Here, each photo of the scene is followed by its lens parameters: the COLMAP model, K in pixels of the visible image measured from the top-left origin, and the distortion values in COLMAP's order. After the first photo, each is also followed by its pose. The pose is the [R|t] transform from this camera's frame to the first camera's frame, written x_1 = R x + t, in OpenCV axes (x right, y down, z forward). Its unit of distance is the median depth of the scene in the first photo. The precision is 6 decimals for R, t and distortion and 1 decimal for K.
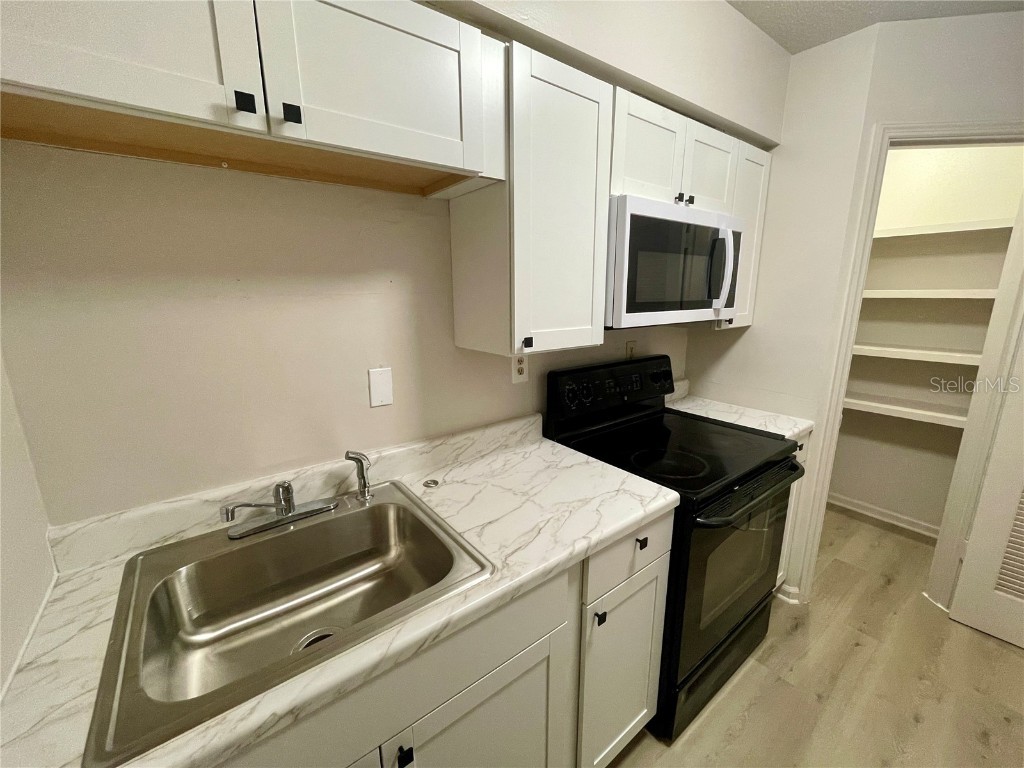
lens RADIAL K [[414.0, 0, 512.0], [0, 414.0, 384.0], [0, 0, 1]] dist [-0.001704, -0.000306]
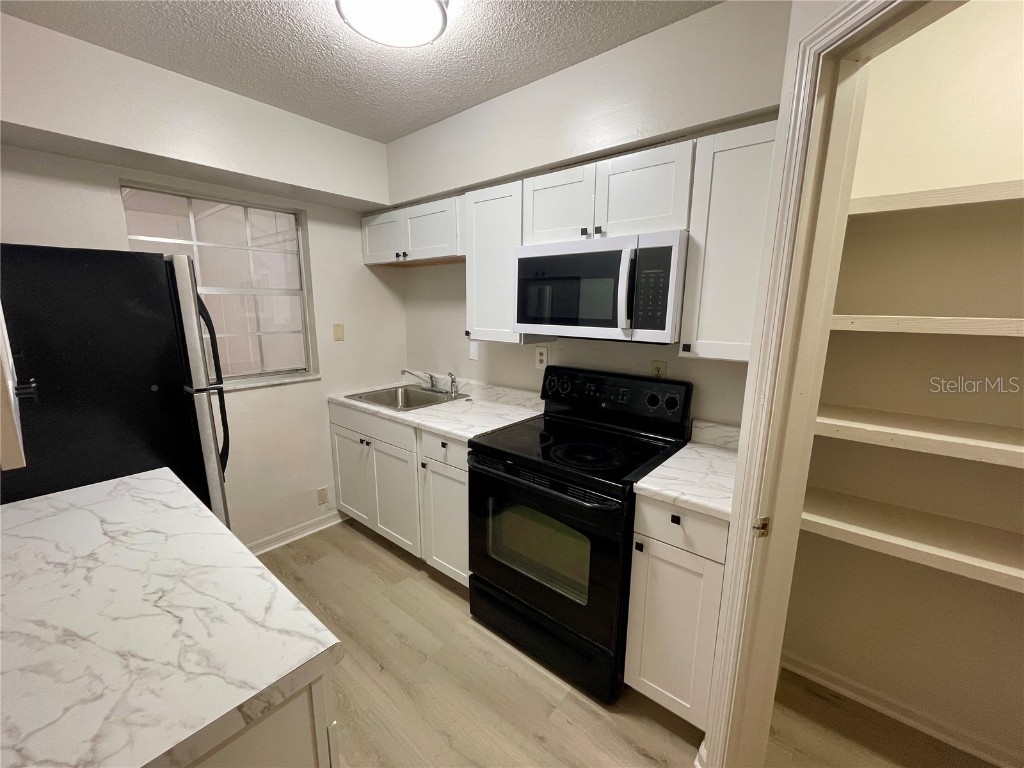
lens RADIAL K [[414.0, 0, 512.0], [0, 414.0, 384.0], [0, 0, 1]] dist [-0.001704, -0.000306]
pose [[0.219229, 0.189802, -0.957034, 1.553568], [-0.223157, 0.964649, 0.140194, -0.147331], [0.949810, 0.182834, 0.253835, 0.575925]]
